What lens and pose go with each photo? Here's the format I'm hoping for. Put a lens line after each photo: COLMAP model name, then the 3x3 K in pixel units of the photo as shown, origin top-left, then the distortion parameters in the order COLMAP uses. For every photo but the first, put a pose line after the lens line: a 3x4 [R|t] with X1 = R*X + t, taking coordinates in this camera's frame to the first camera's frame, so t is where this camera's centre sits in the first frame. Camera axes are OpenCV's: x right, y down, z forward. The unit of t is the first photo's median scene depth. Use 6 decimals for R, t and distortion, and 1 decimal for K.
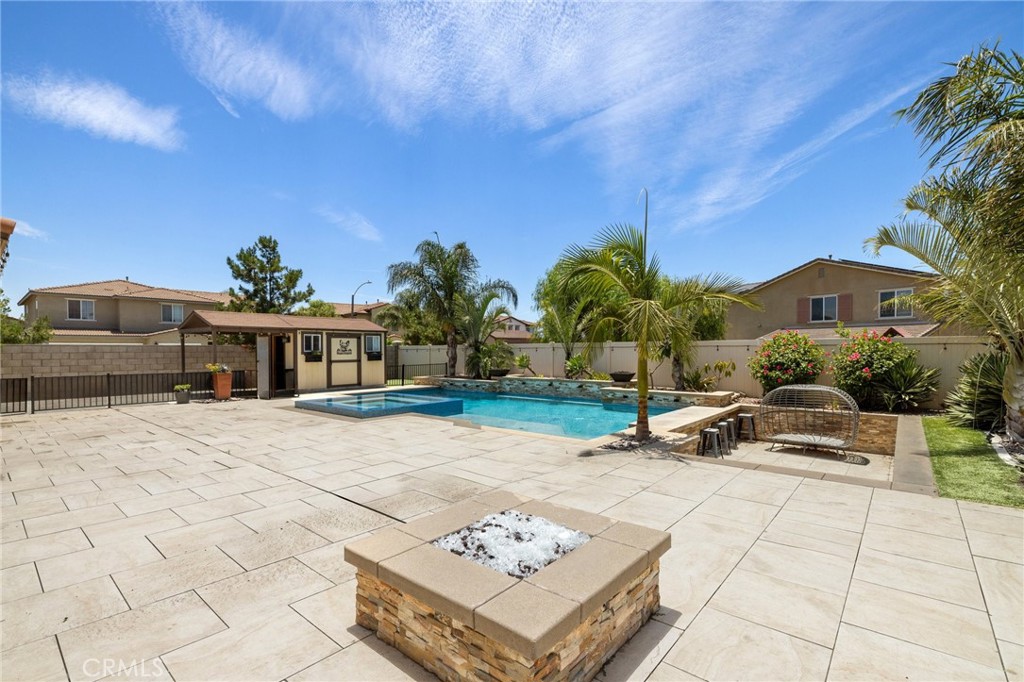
lens RADIAL K [[465.0, 0, 511.3], [0, 465.0, 351.1], [0, 0, 1]] dist [-0.014070, -0.000119]
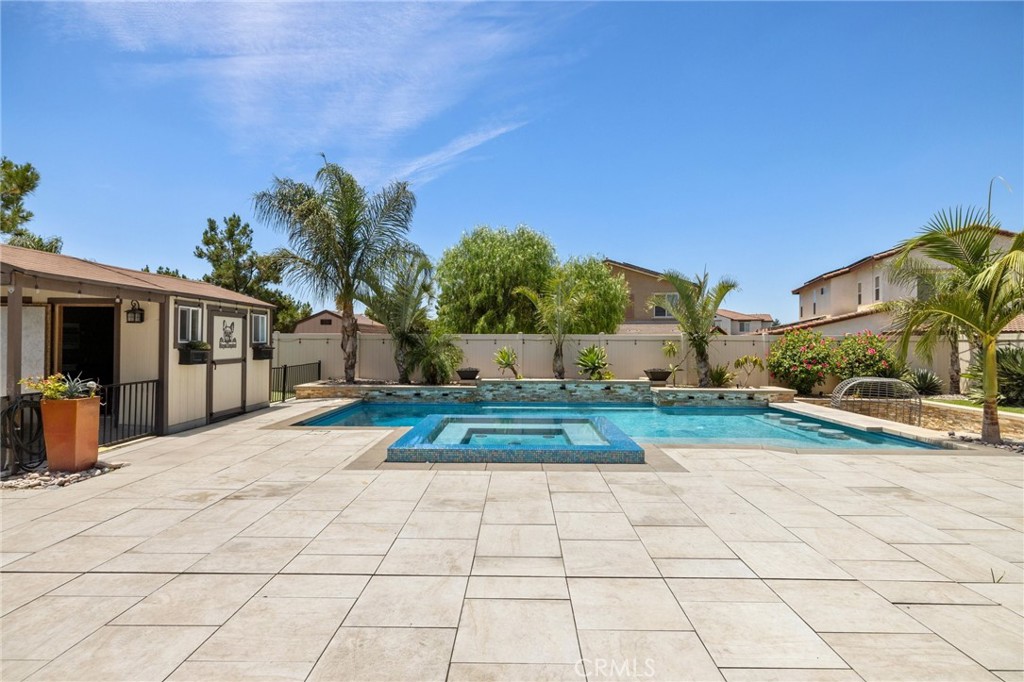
lens RADIAL K [[526.4, 0, 515.3], [0, 526.4, 335.2], [0, 0, 1]] dist [-0.002778, 0.000195]
pose [[0.768530, 0.017036, 0.639587, -0.464095], [-0.006972, 0.999809, -0.018253, 0.000991], [-0.639776, 0.009569, 0.768502, 0.325371]]
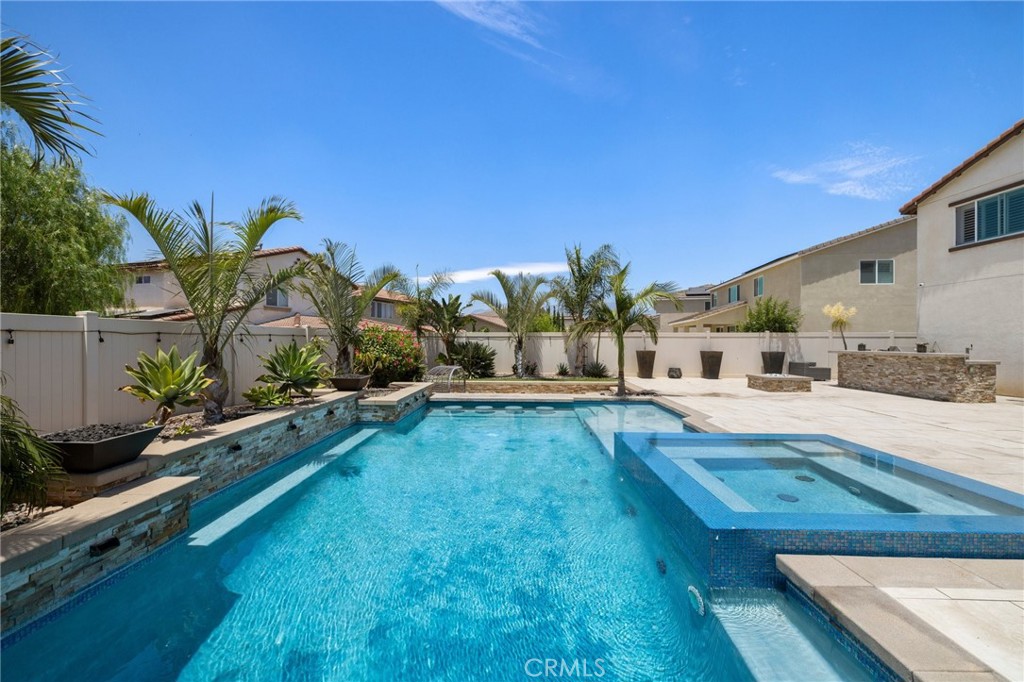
lens RADIAL K [[429.9, 0, 514.7], [0, 429.9, 341.5], [0, 0, 1]] dist [-0.000848, -0.000280]
pose [[-0.626920, 0.000361, 0.779083, -0.275989], [0.002049, 0.999997, 0.001186, -0.000521], [-0.779081, 0.002339, -0.626919, 0.933529]]
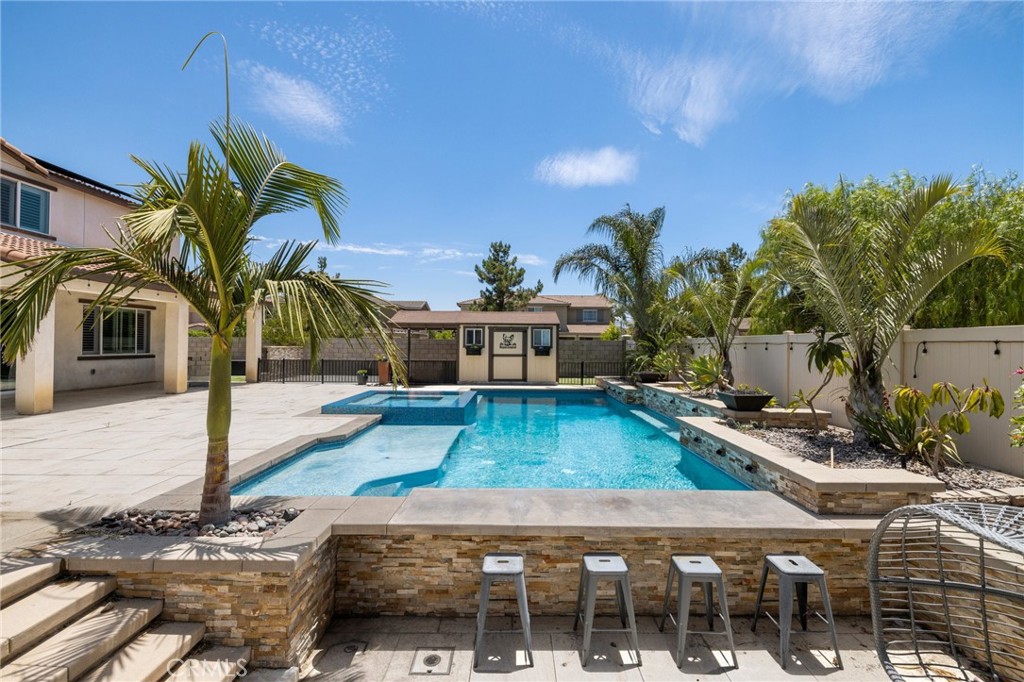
lens RADIAL K [[454.9, 0, 522.7], [0, 454.9, 349.6], [0, 0, 1]] dist [0.012060, -0.002096]
pose [[0.637998, 0.019252, -0.769798, 0.382851], [-0.013094, 0.999814, 0.014152, -0.004266], [0.769927, 0.001051, 0.638131, 0.387029]]
